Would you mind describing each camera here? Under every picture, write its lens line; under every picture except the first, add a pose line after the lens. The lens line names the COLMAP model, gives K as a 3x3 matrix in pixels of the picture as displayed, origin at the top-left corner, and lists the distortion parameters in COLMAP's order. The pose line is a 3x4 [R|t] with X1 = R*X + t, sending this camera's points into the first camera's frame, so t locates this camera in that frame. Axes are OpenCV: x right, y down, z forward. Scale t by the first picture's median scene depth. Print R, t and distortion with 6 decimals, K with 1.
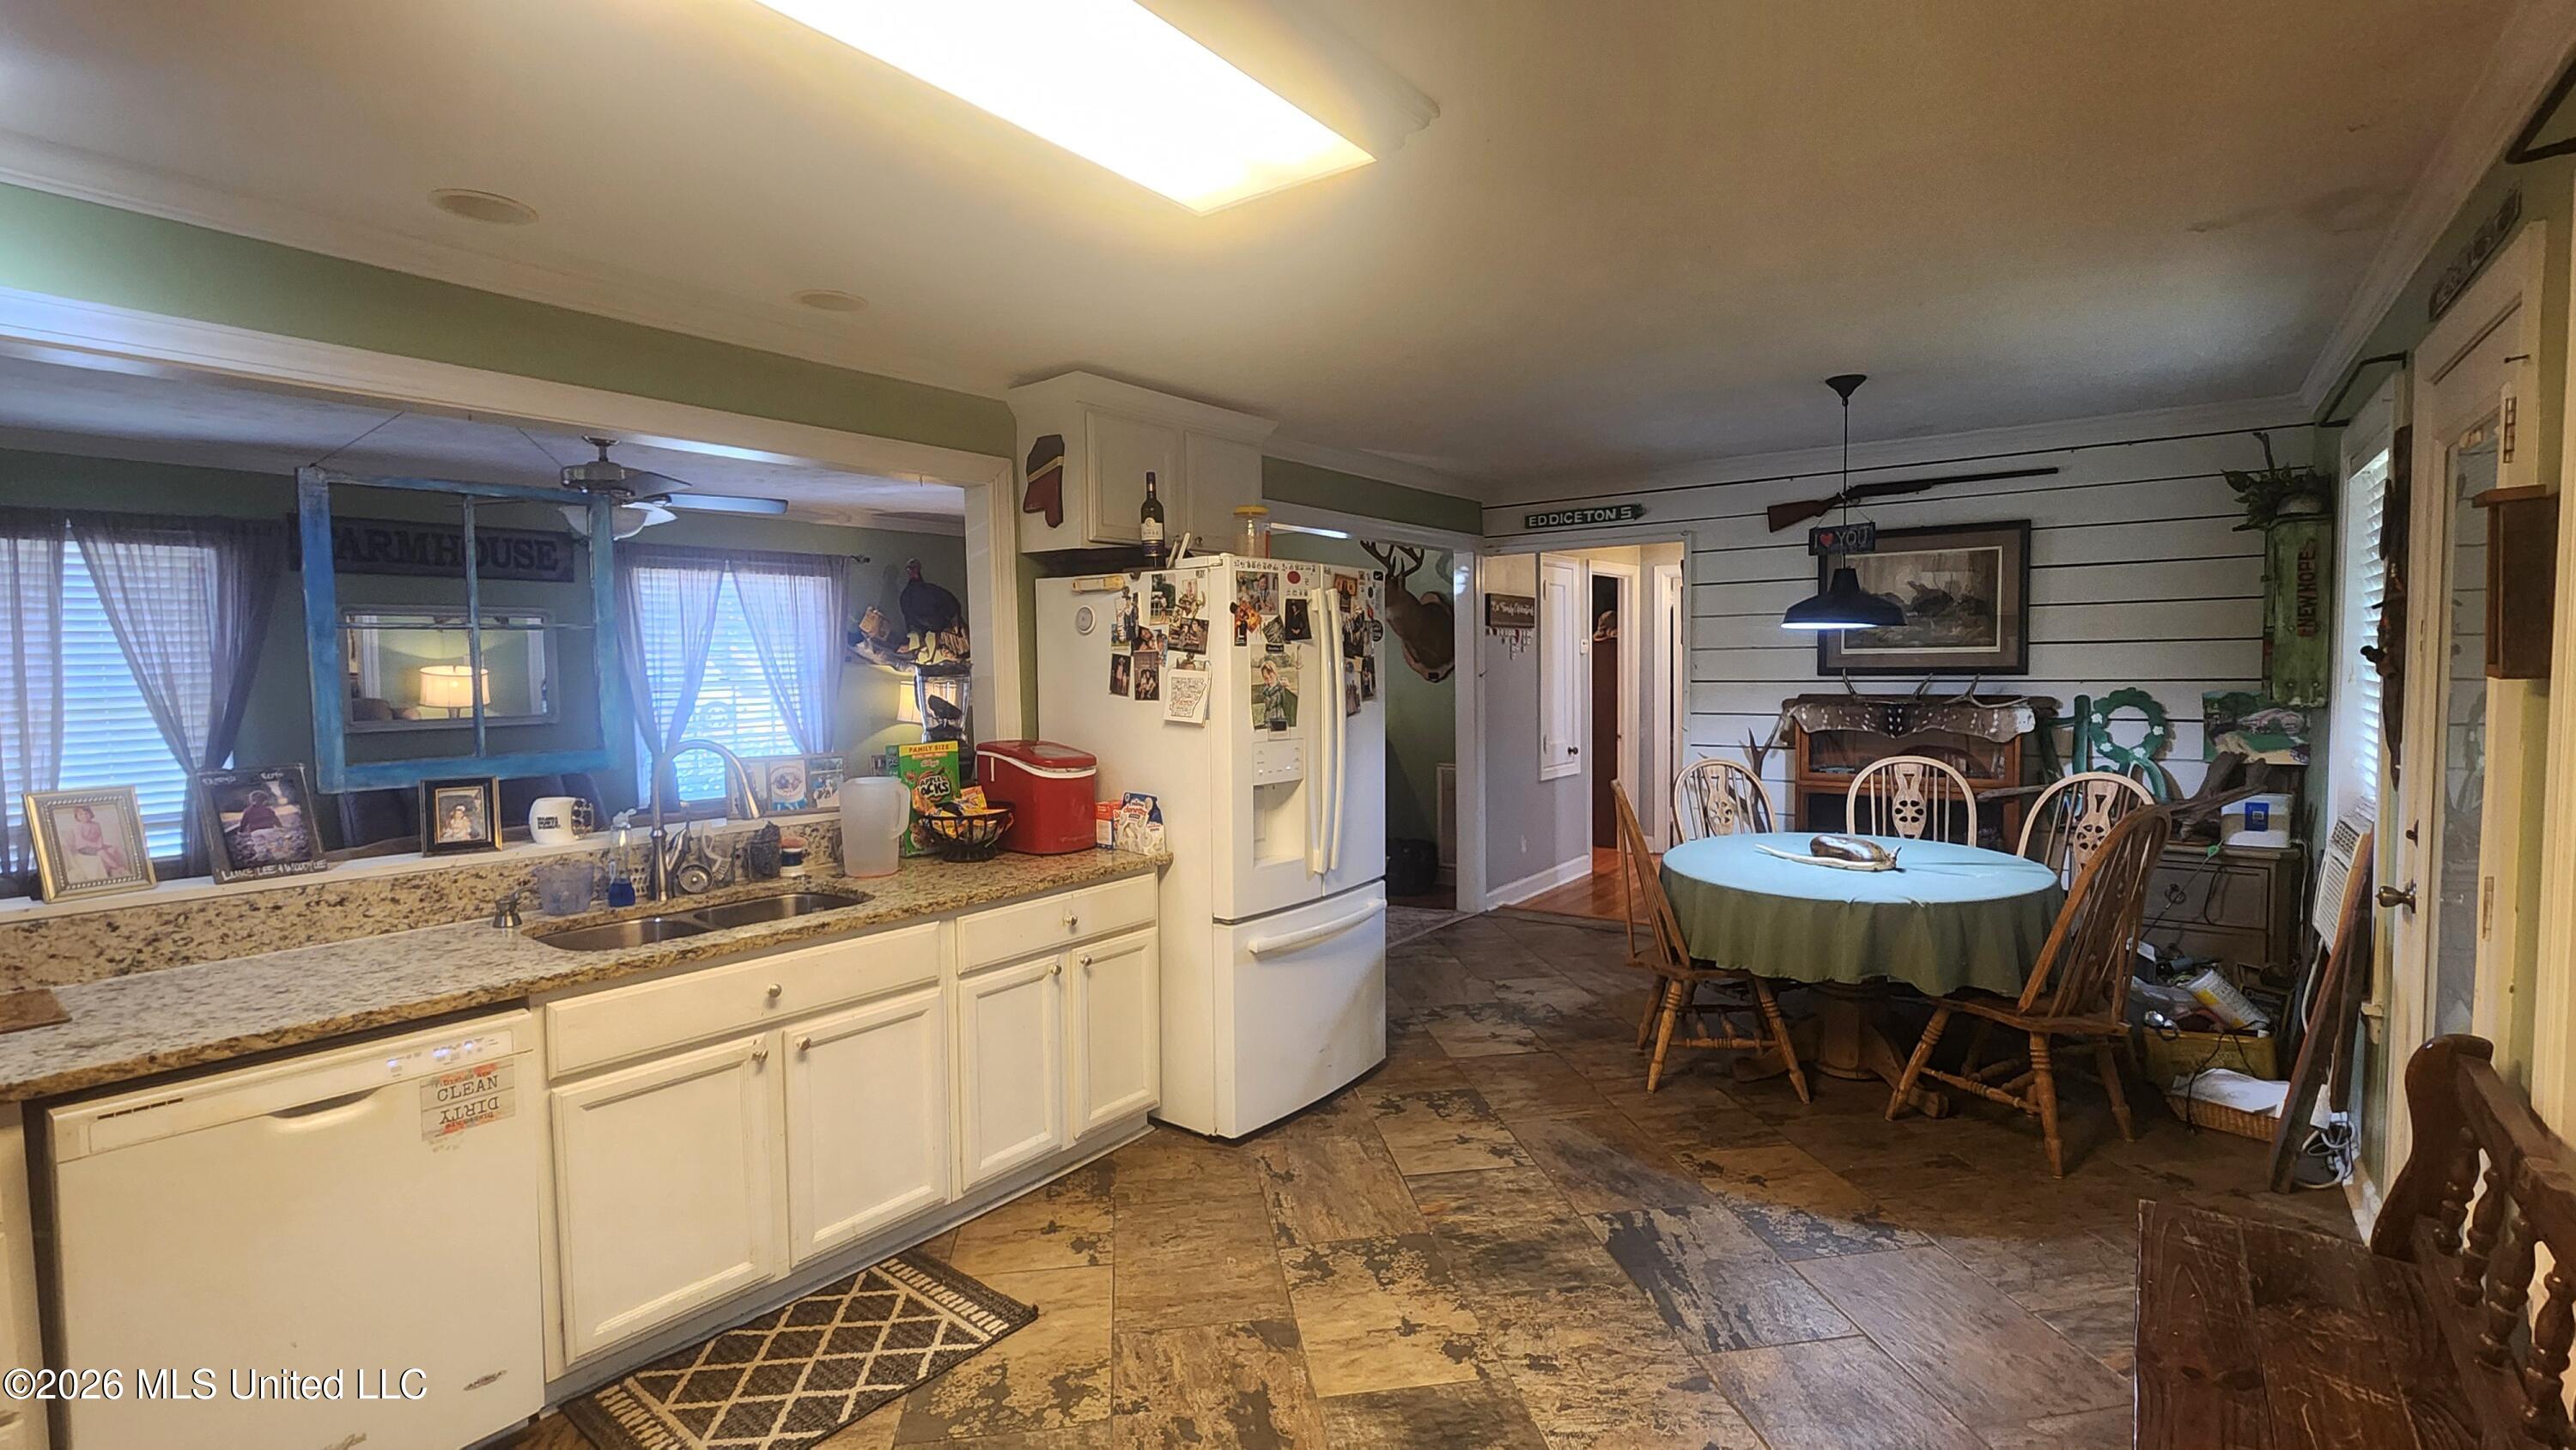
lens RADIAL K [[1143.8, 0, 1296.6], [0, 1143.8, 724.9], [0, 0, 1]] dist [0.003725, -0.001038]
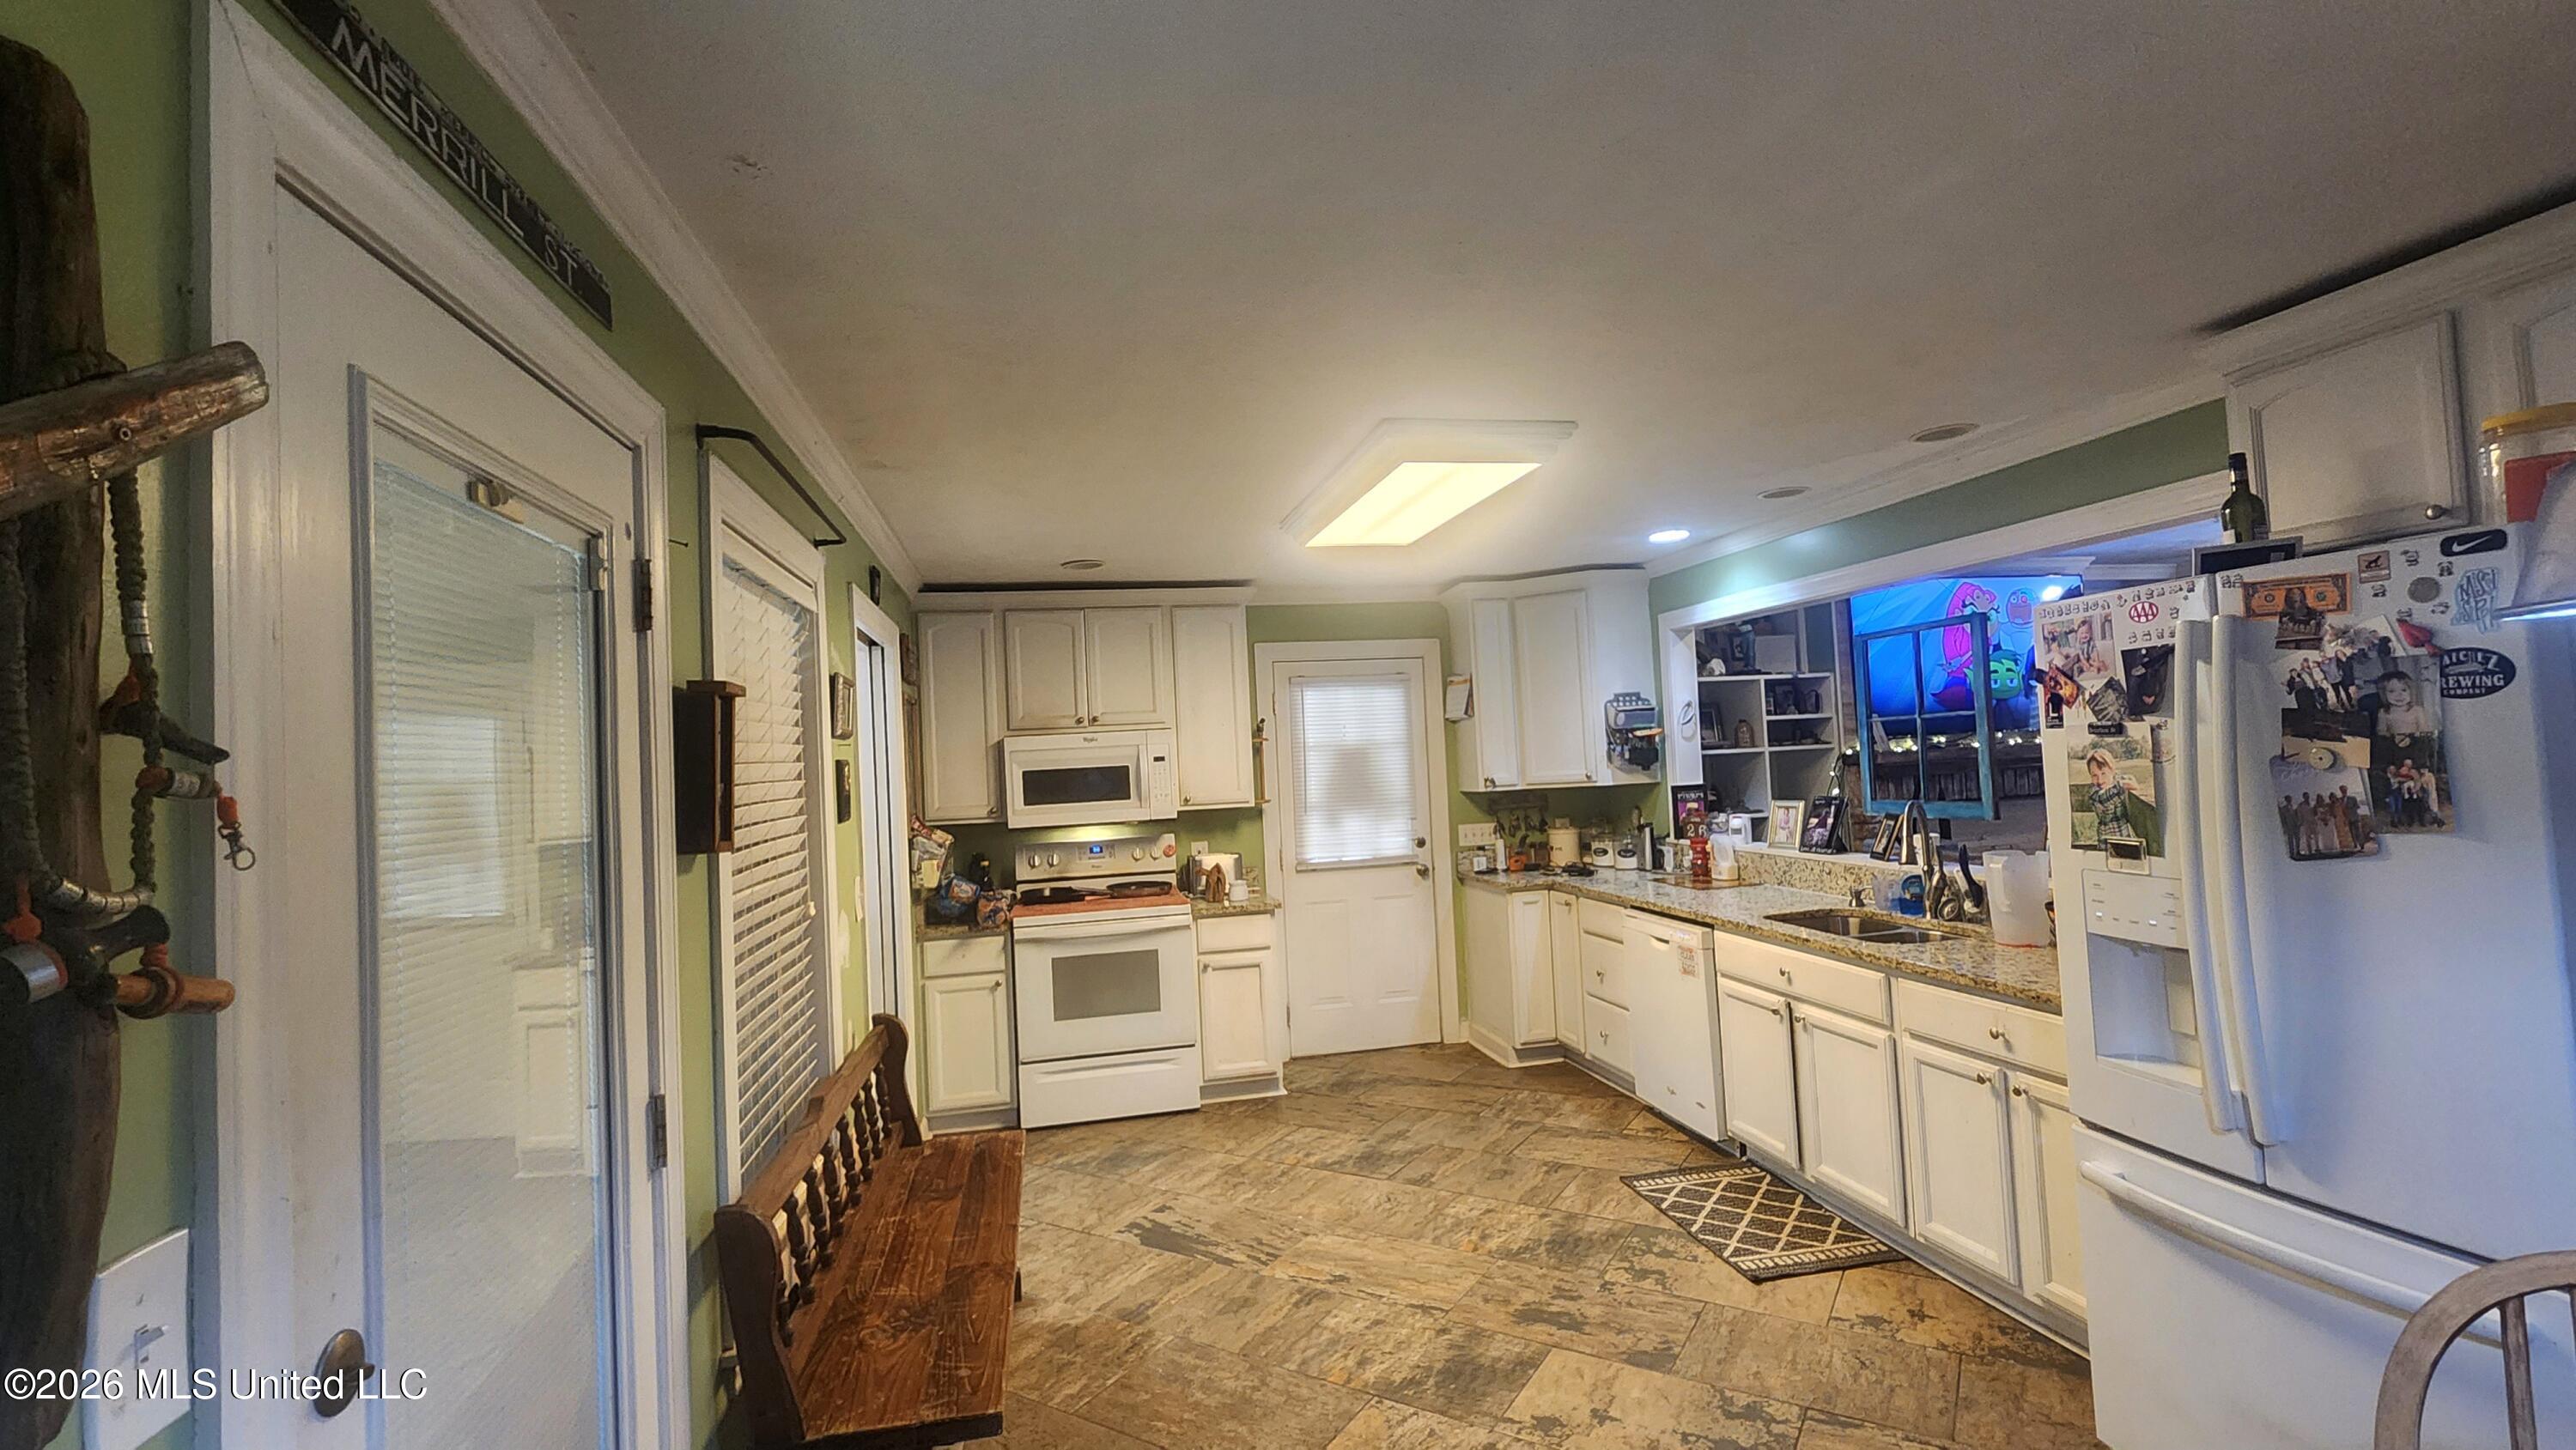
lens RADIAL K [[1143.8, 0, 1318.5], [0, 1143.8, 724.4], [0, 0, 1]] dist [0.003725, -0.001038]
pose [[-0.644728, 0.020713, -0.764131, 0.782294], [0.015233, 0.999782, 0.014248, -0.088153], [0.764260, -0.002454, -0.644903, 1.106852]]
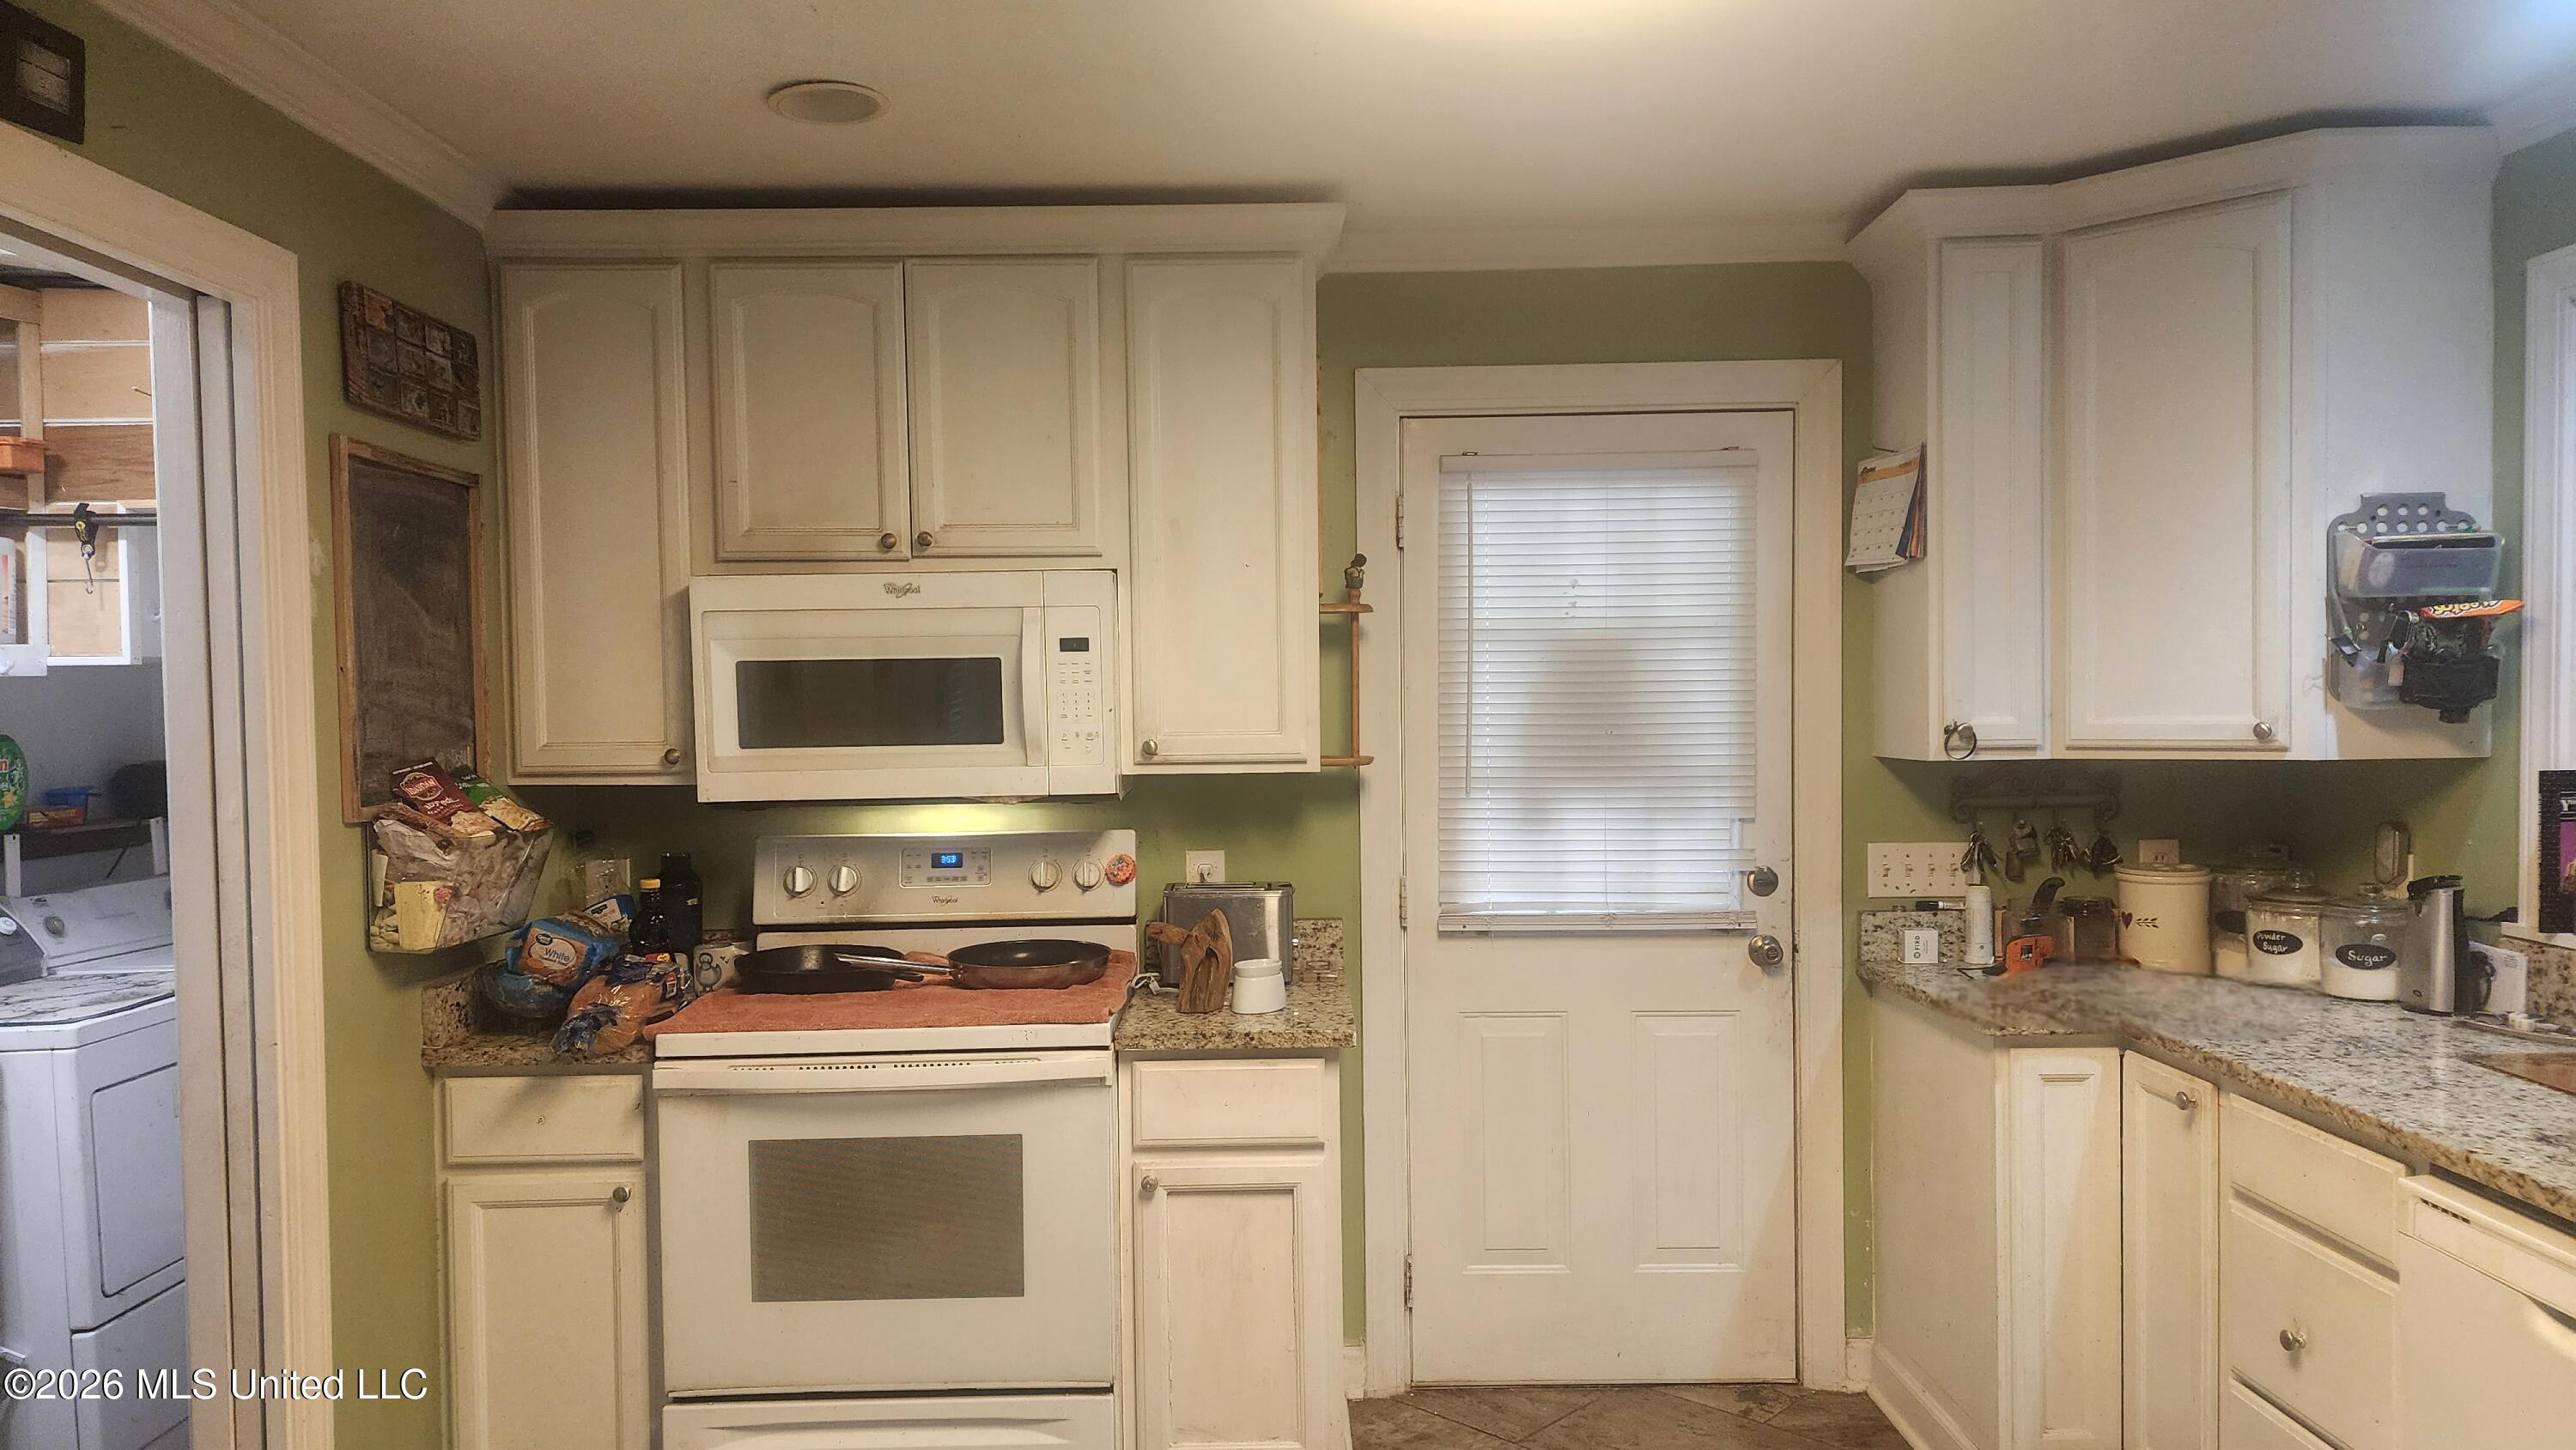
lens RADIAL K [[1725.0, 0, 1291.9], [0, 1725.0, 744.6], [0, 0, 1]] dist [0.048587, -0.033138]
pose [[-0.794845, 0.041900, -0.605364, 0.193074], [-0.010082, 0.996564, 0.082216, -0.045040], [0.606729, 0.071452, -0.791691, 0.739415]]
